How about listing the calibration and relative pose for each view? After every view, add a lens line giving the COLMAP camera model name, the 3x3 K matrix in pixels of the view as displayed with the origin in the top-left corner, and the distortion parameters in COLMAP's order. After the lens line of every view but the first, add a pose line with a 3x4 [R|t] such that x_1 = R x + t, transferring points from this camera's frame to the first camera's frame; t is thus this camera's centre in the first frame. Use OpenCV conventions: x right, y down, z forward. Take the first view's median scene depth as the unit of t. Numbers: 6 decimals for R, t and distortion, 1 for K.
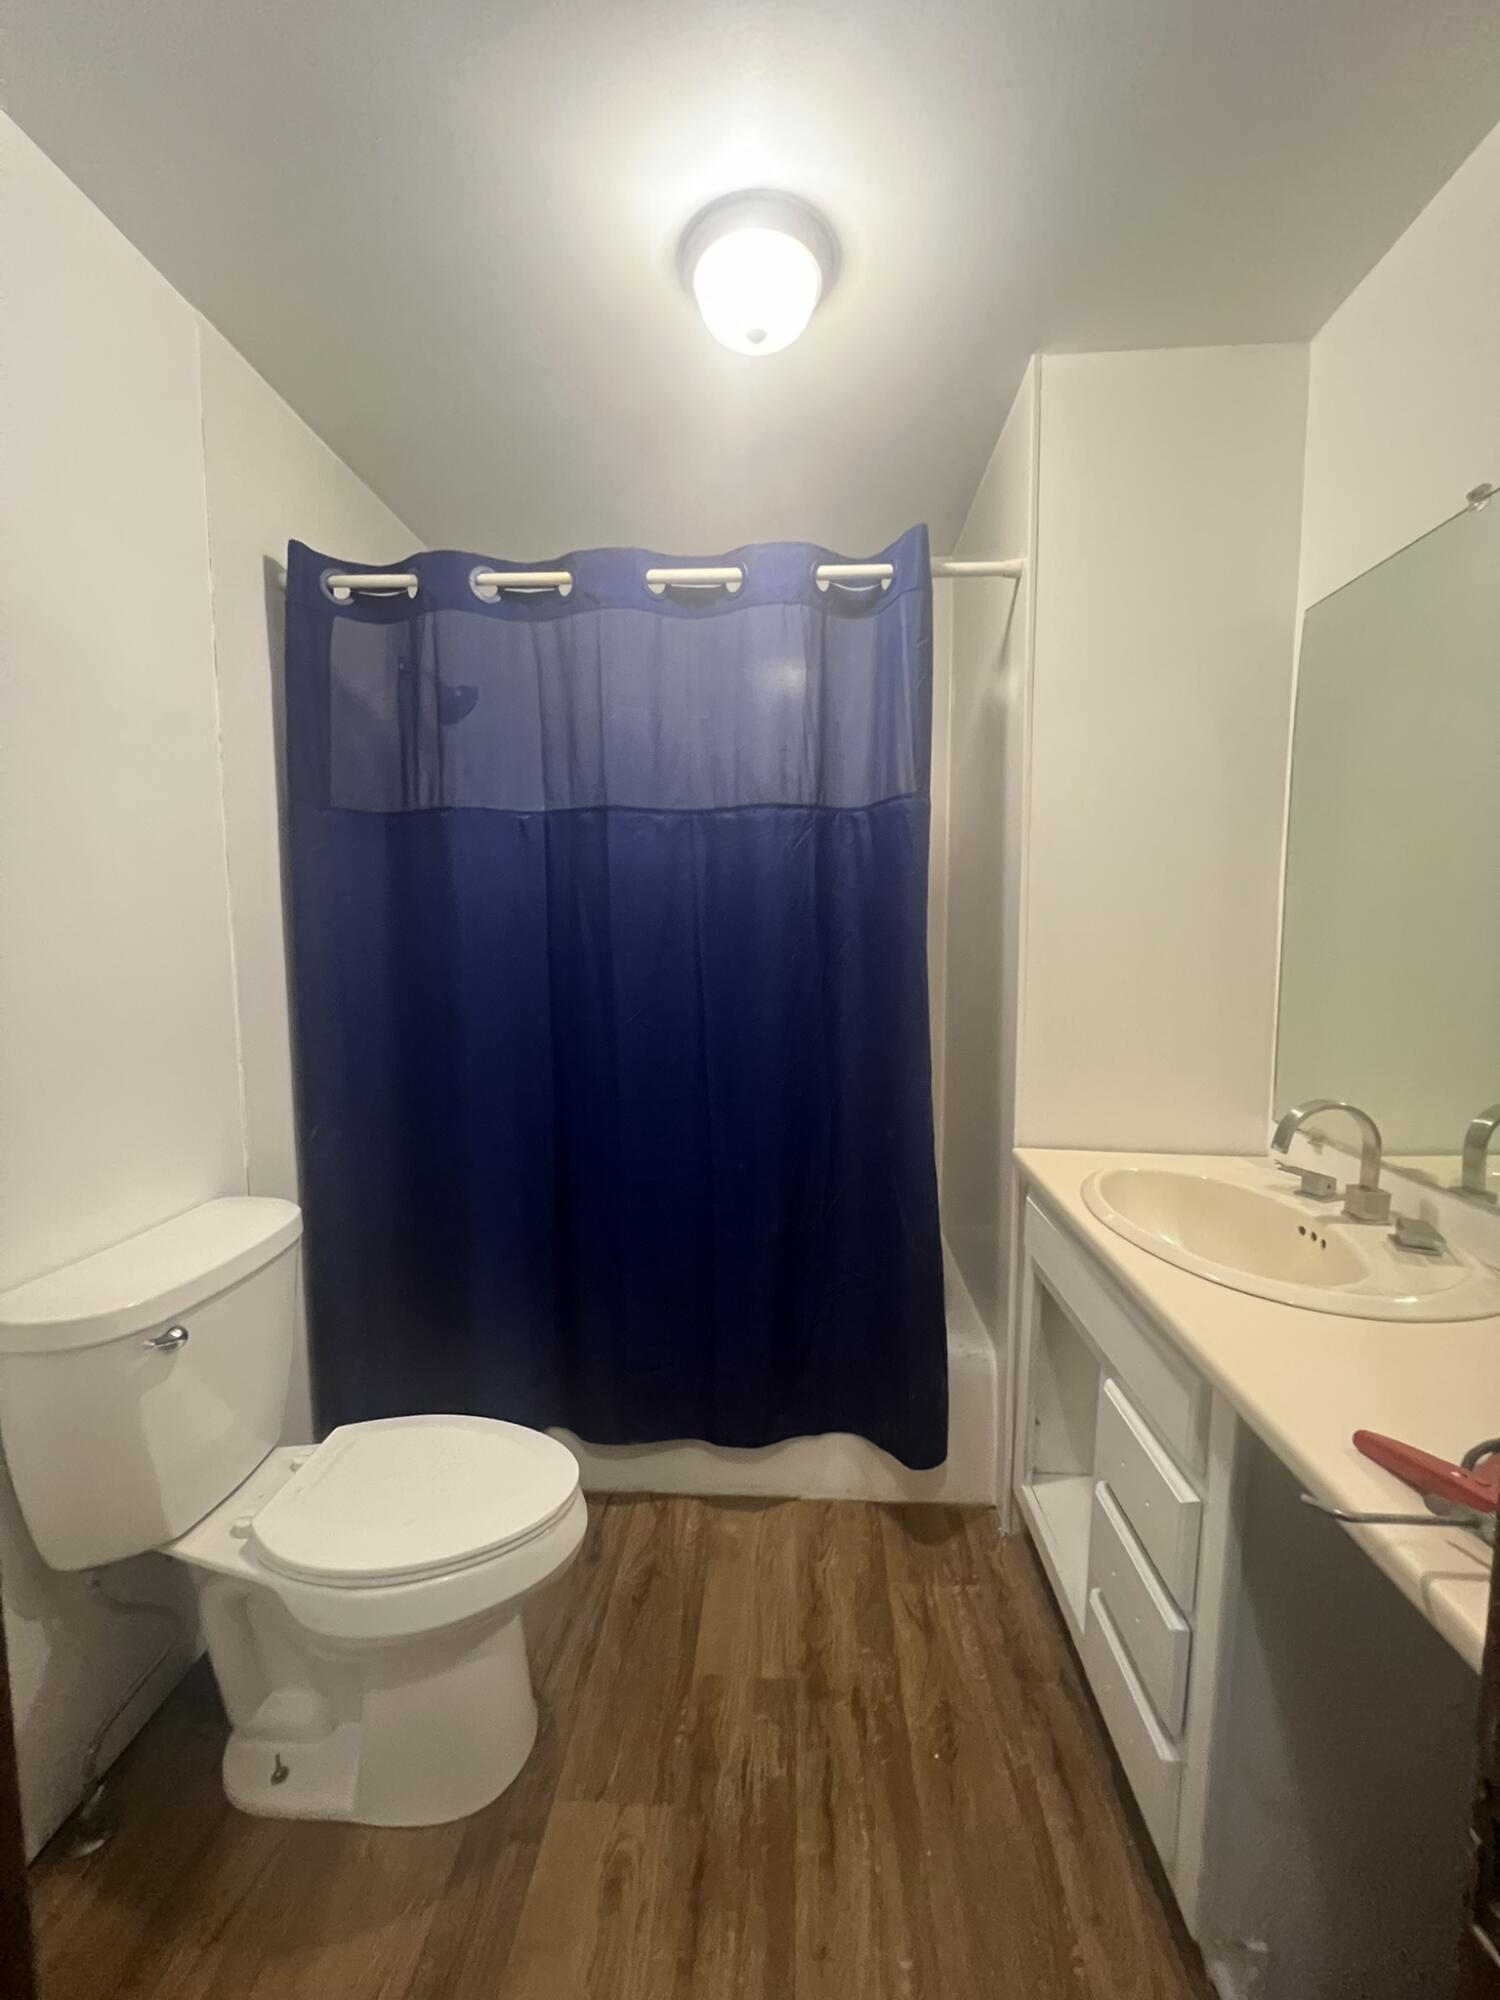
lens RADIAL K [[797.4, 0, 751.6], [0, 797.4, 1005.2], [0, 0, 1]] dist [-0.005002, 0.001327]
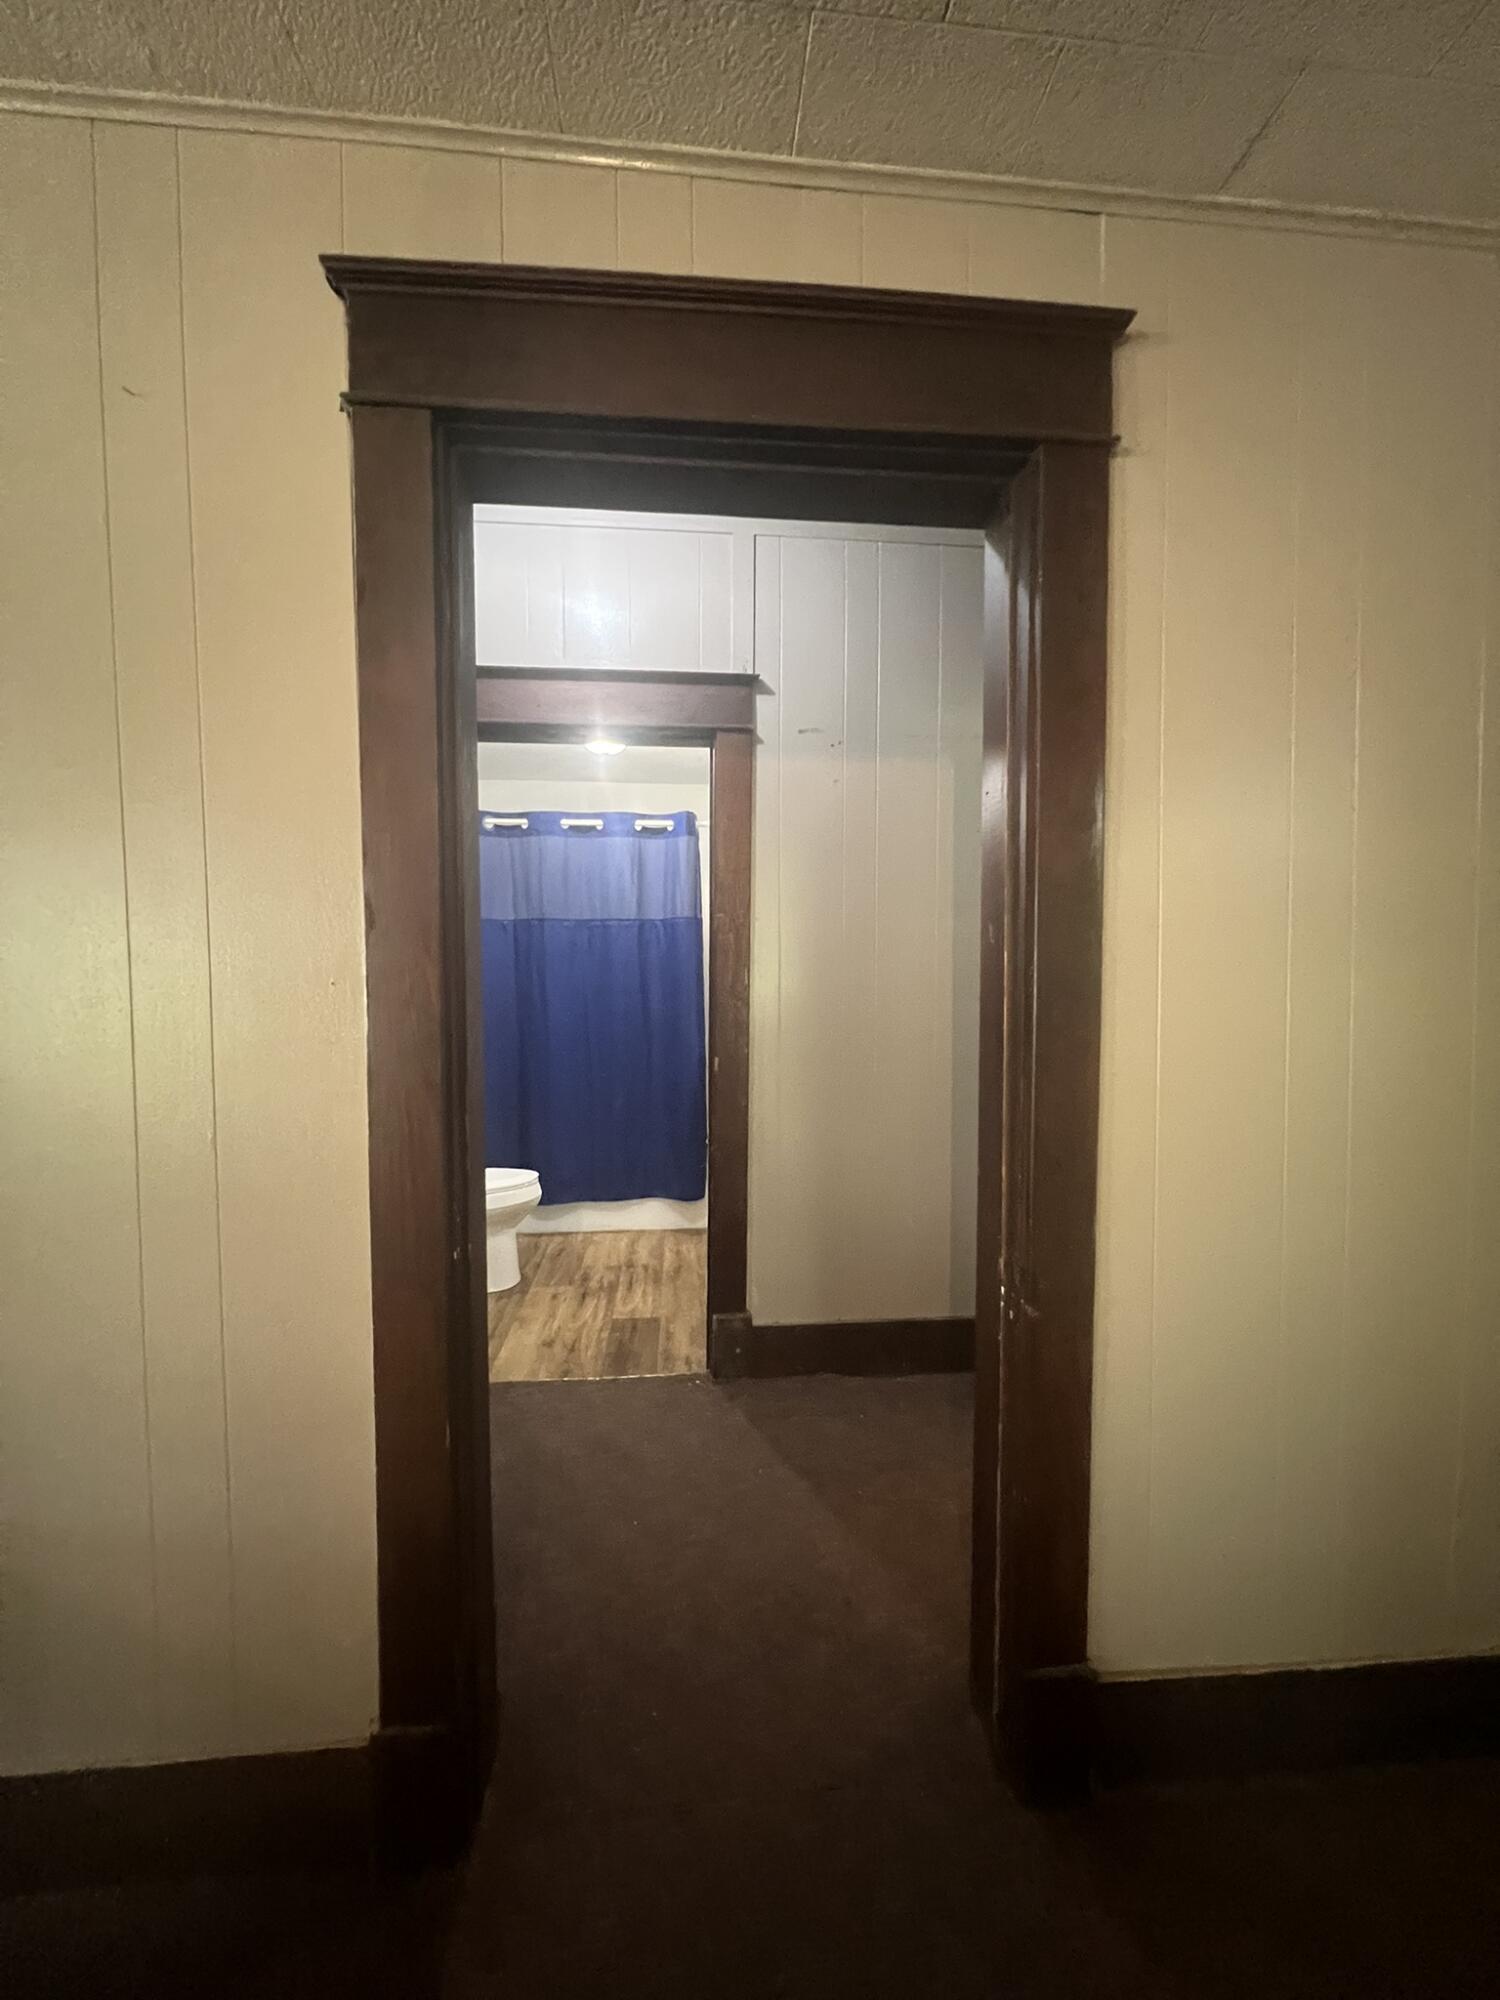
lens RADIAL K [[797.4, 0, 751.7], [0, 797.4, 990.8], [0, 0, 1]] dist [-0.005002, 0.001327]
pose [[0.989228, -0.002631, 0.146362, 0.079422], [0.010907, 0.998384, -0.055775, 0.096051], [-0.145979, 0.056771, 0.987657, -1.390896]]
